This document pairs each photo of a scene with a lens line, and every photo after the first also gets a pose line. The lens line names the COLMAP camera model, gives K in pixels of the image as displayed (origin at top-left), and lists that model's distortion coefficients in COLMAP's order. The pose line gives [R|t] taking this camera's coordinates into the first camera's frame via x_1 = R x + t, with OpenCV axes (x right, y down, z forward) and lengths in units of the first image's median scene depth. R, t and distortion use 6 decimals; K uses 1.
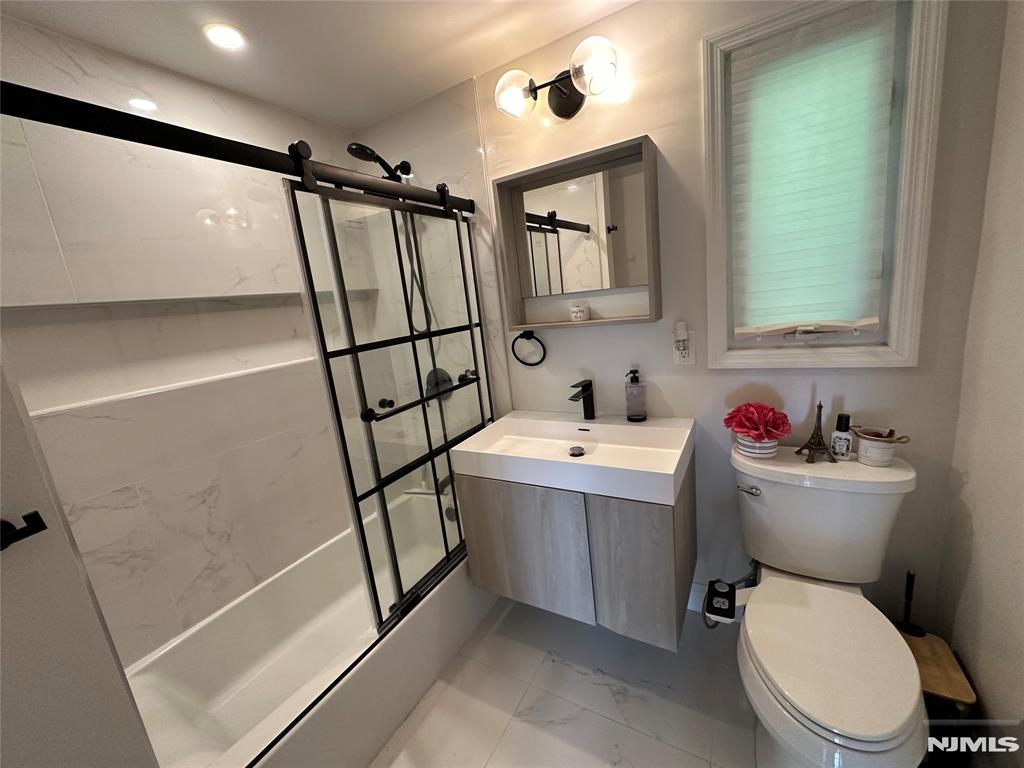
lens RADIAL K [[408.0, 0, 512.8], [0, 408.0, 384.0], [0, 0, 1]] dist [-0.003558, 0.000295]
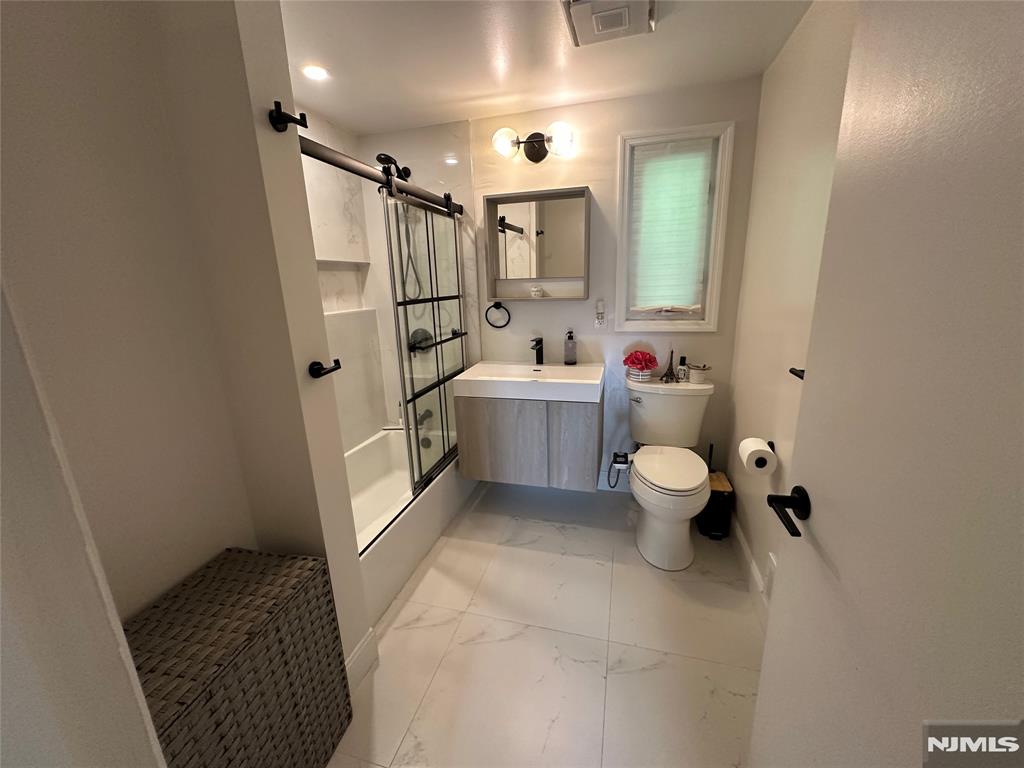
lens RADIAL K [[408.0, 0, 512.8], [0, 408.0, 384.0], [0, 0, 1]] dist [-0.003558, 0.000295]
pose [[0.964558, 0.017456, 0.263292, -0.346335], [-0.023693, 0.999508, 0.020529, 0.150636], [-0.262804, -0.026040, 0.964498, -0.484996]]
